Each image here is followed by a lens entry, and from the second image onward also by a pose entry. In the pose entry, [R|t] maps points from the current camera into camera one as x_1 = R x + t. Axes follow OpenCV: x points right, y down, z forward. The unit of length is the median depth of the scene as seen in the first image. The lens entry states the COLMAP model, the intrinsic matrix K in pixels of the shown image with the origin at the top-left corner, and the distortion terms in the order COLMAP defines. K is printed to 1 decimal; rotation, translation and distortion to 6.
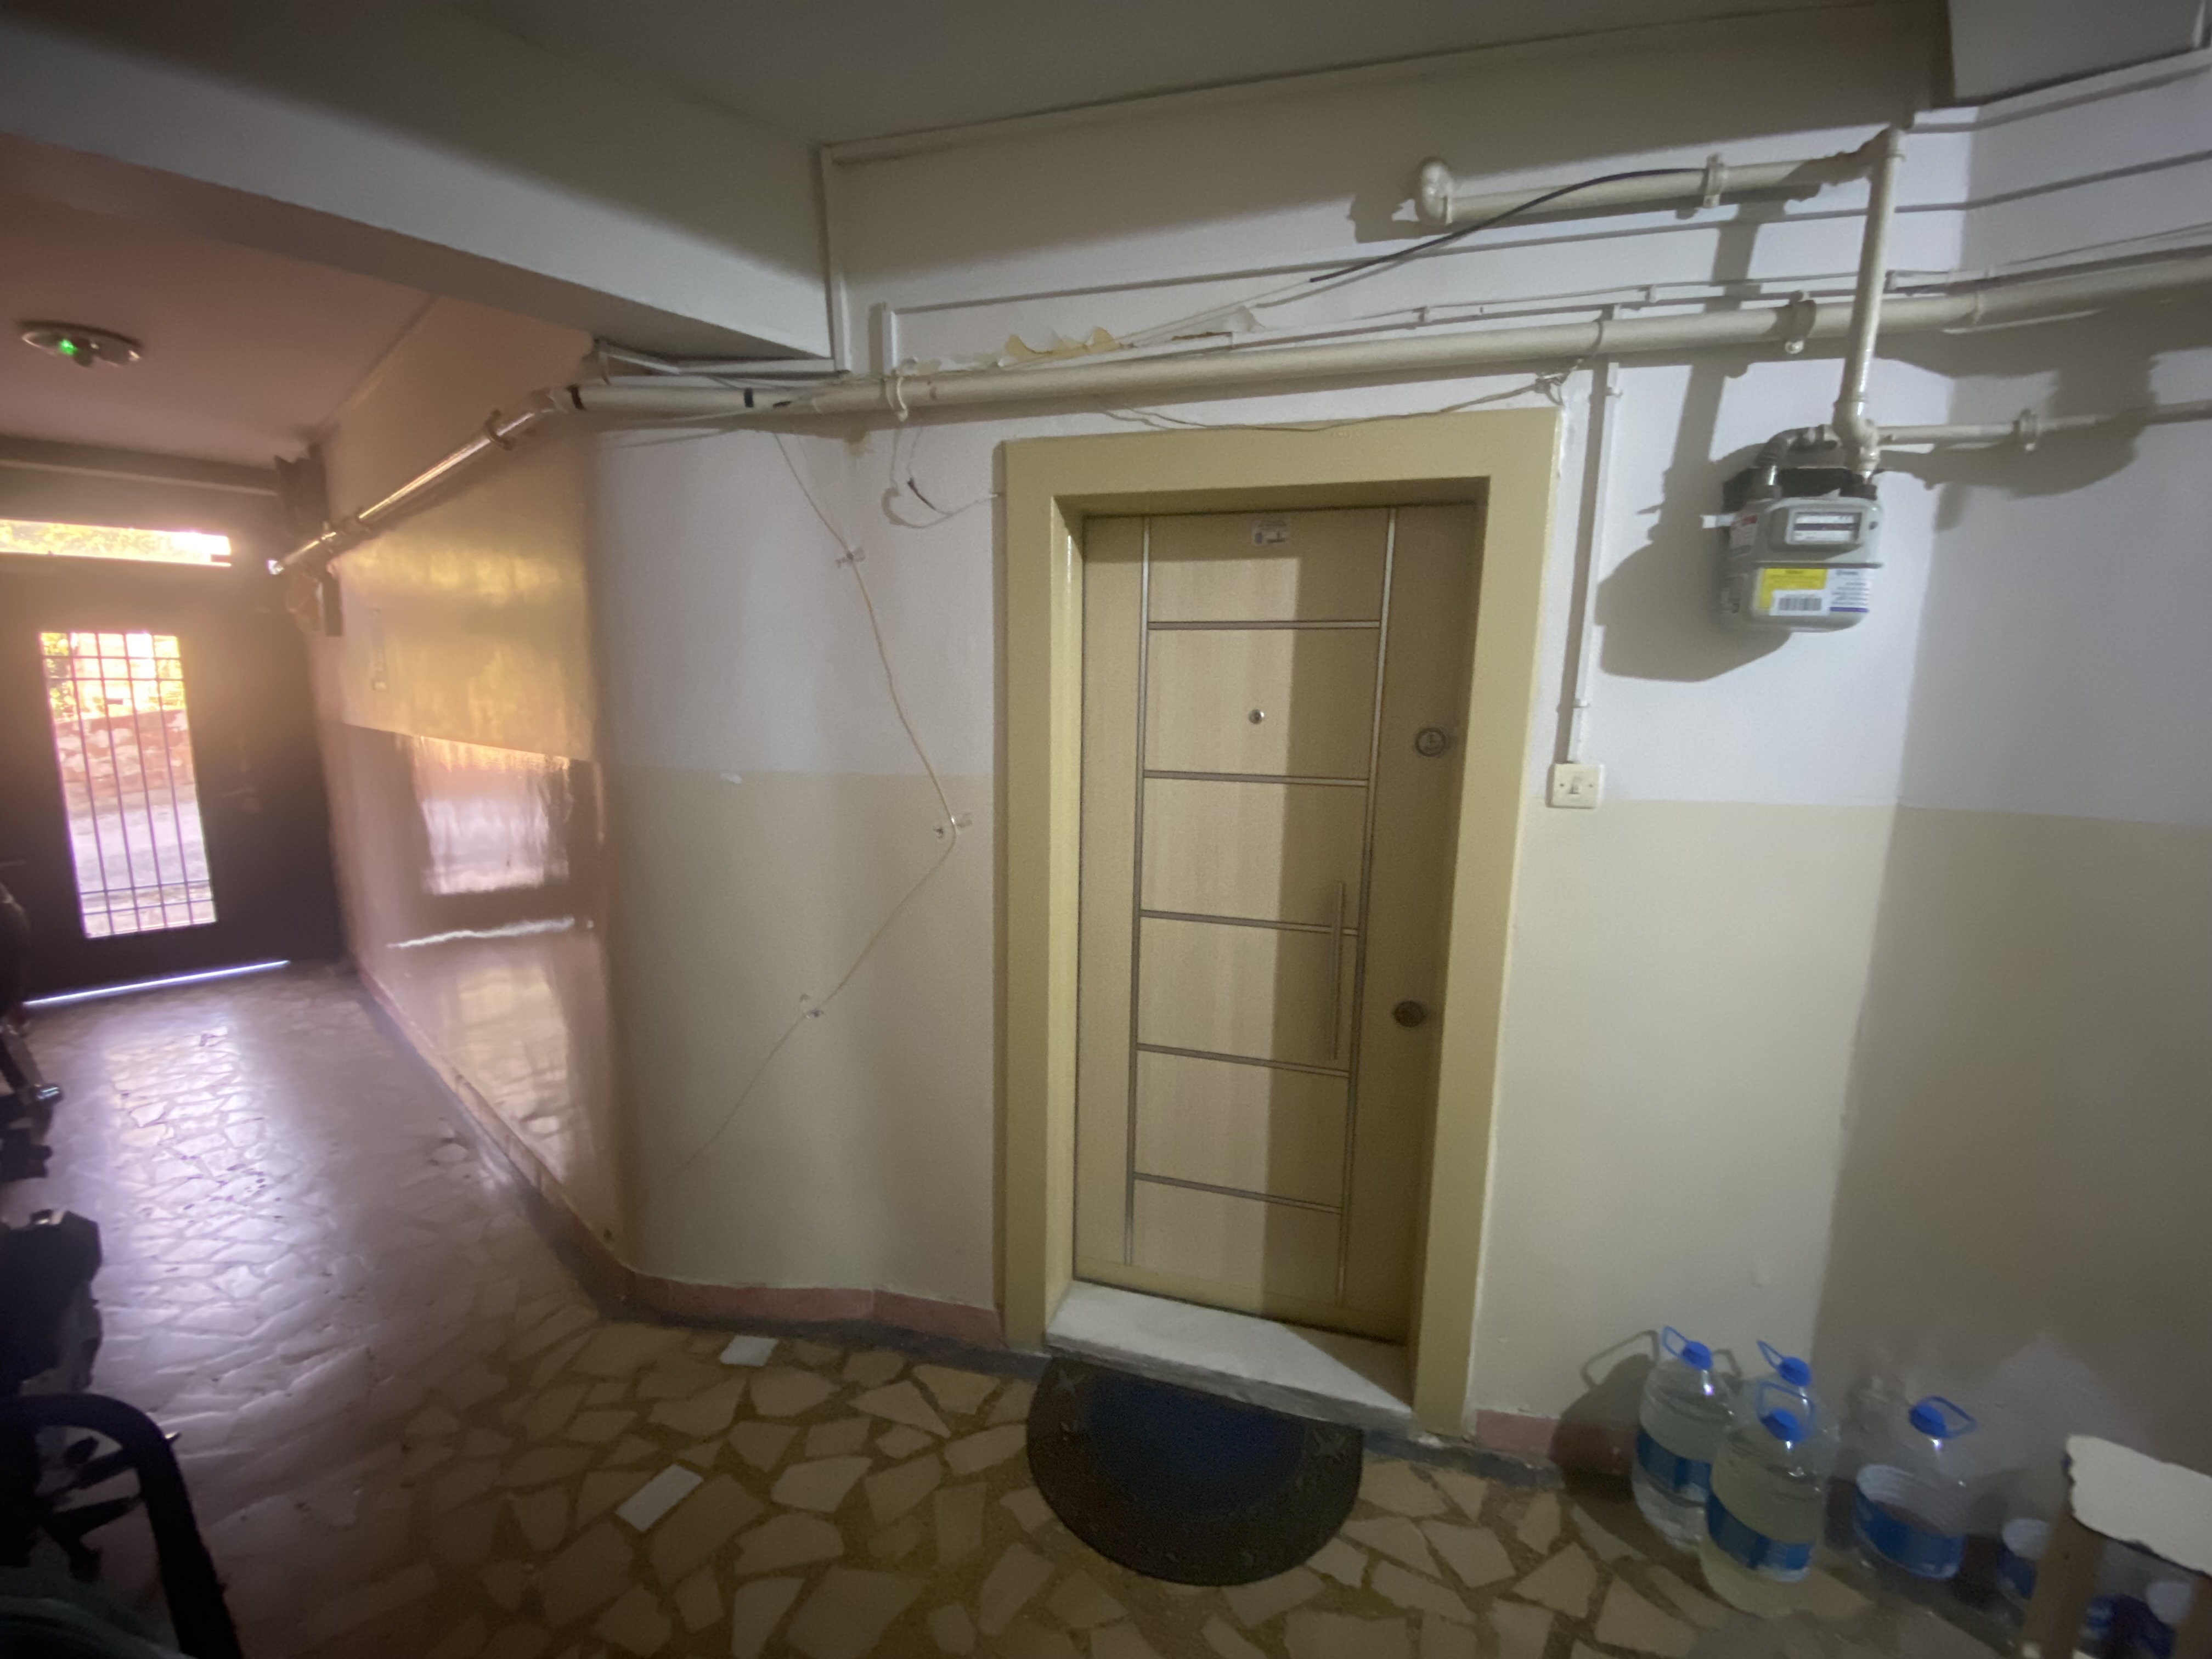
lens RADIAL K [[938.8, 0, 1139.6], [0, 938.8, 829.5], [0, 0, 1]] dist [0.039637, -0.026496]
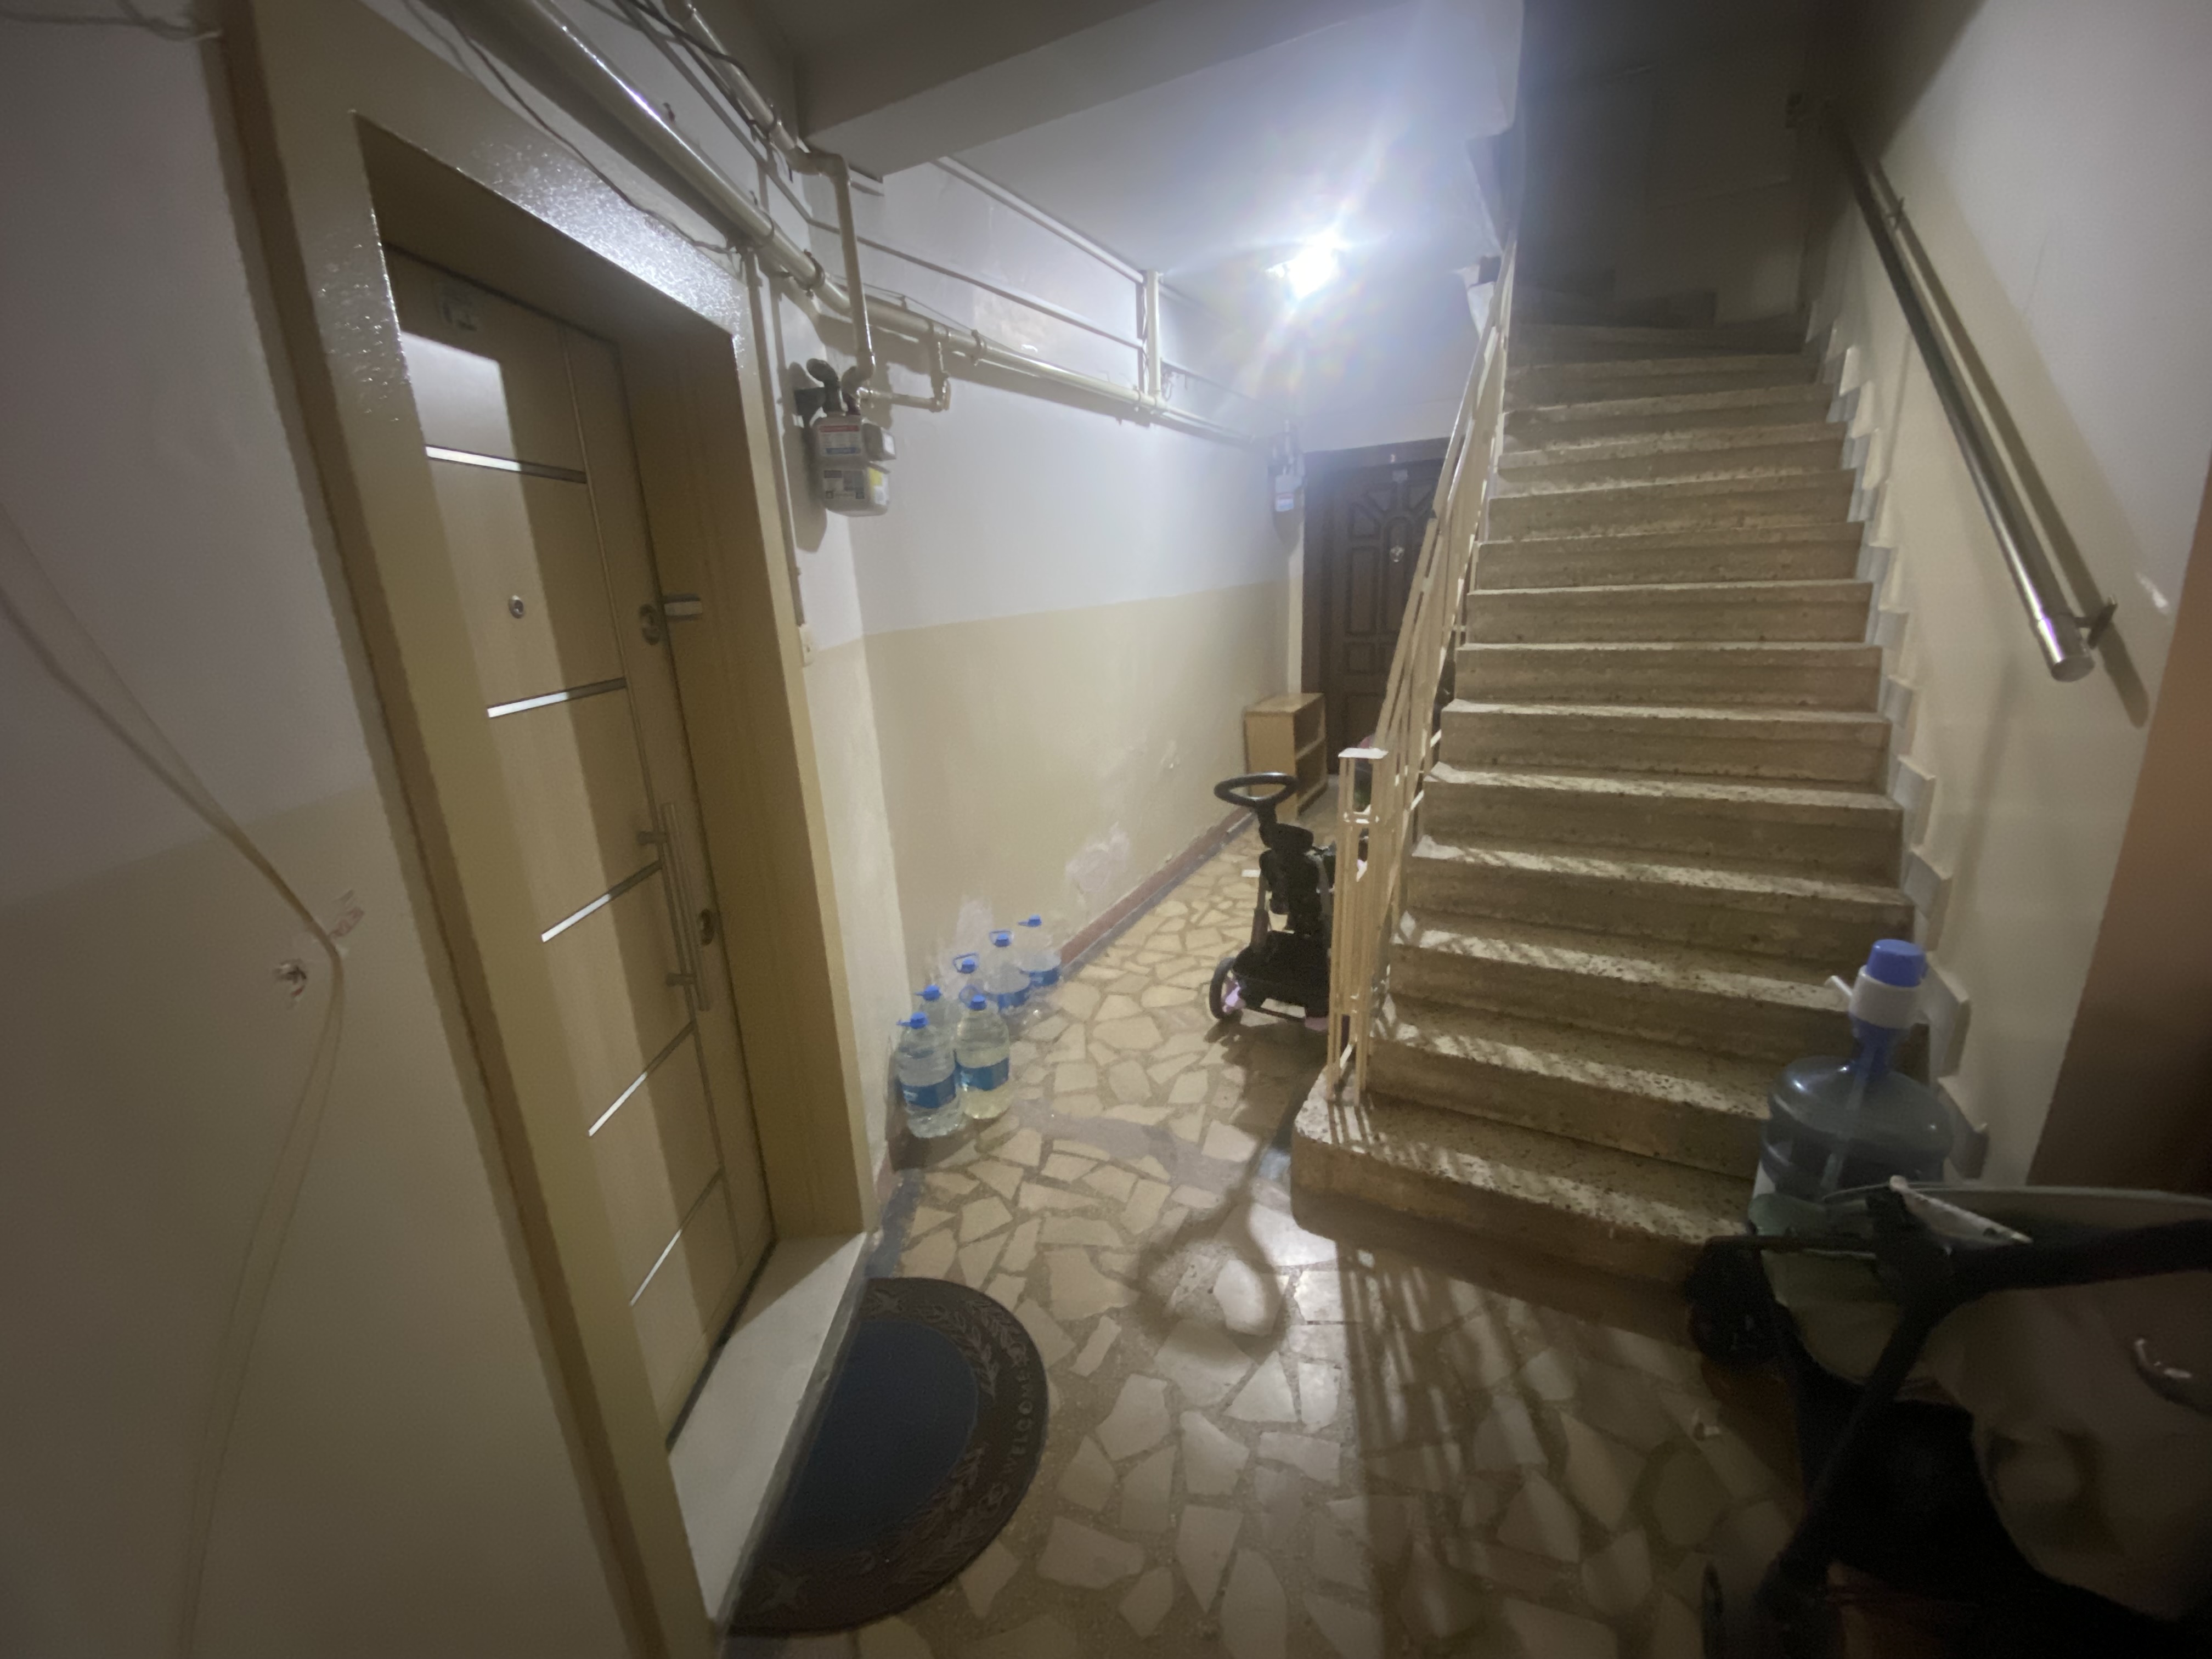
lens RADIAL K [[888.4, 0, 1101.2], [0, 888.4, 829.9], [0, 0, 1]] dist [0.027596, -0.021395]
pose [[-0.225453, -0.280240, 0.933079, -0.695033], [0.196995, 0.924841, 0.325365, -0.119338], [-0.954130, 0.257167, -0.153303, 0.877584]]
